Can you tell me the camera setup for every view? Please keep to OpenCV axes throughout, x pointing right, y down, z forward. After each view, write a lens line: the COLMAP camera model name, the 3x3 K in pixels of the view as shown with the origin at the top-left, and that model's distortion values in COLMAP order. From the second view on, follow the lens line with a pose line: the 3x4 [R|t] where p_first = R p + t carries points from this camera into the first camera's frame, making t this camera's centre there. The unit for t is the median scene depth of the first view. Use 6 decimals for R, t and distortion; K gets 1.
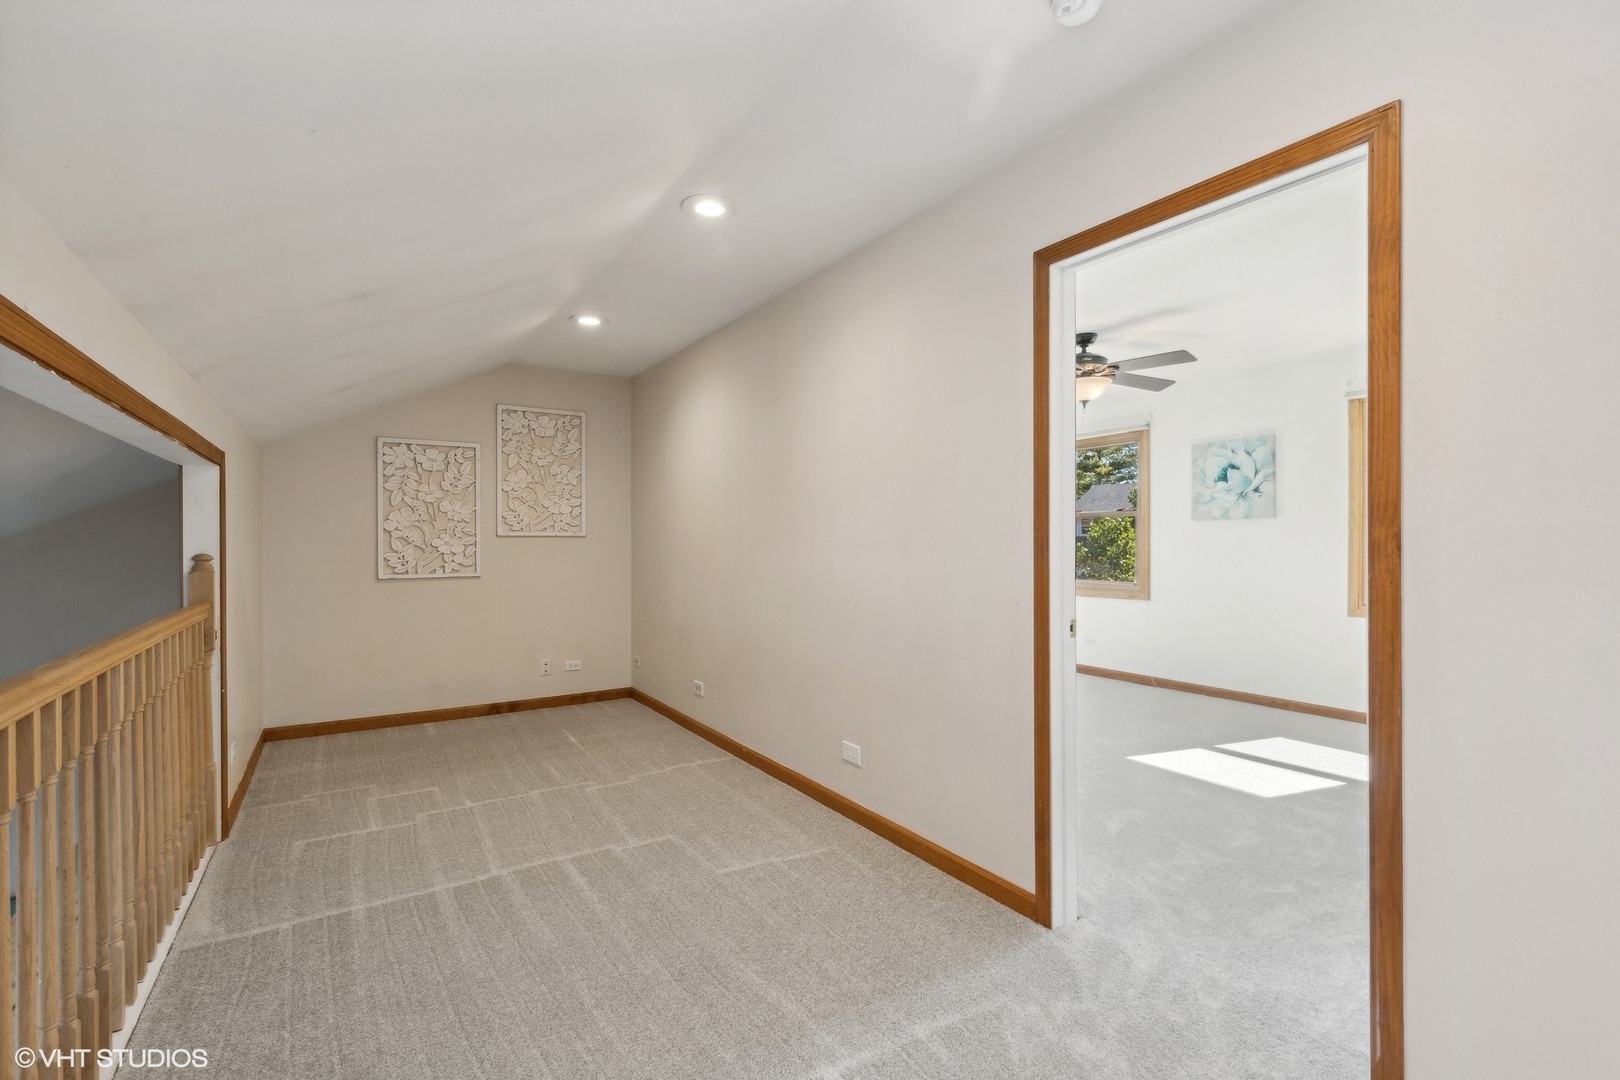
lens RADIAL K [[777.6, 0, 793.3], [0, 777.6, 533.6], [0, 0, 1]] dist [0.004883, 0.000112]
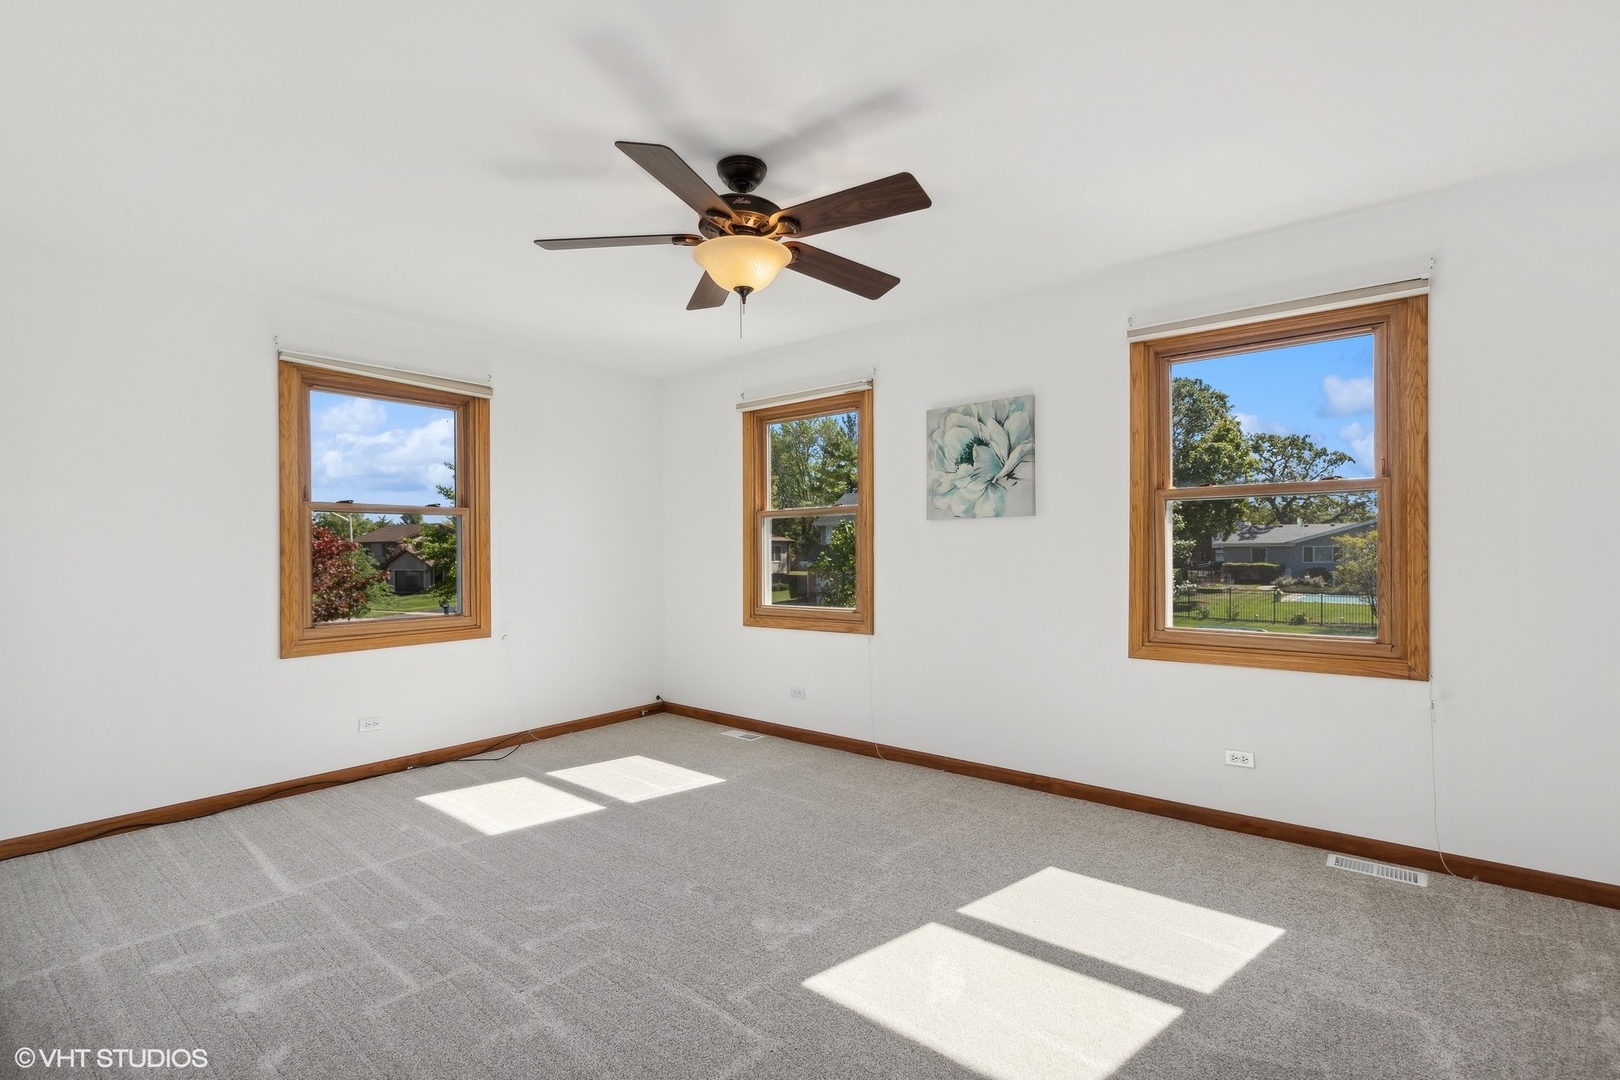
lens RADIAL K [[777.6, 0, 817.3], [0, 777.6, 532.1], [0, 0, 1]] dist [0.004883, 0.000112]
pose [[0.947692, 0.005536, 0.319137, 0.206089], [-0.001353, 0.999910, -0.013325, 0.003700], [-0.319182, 0.012196, 0.947615, 0.389627]]
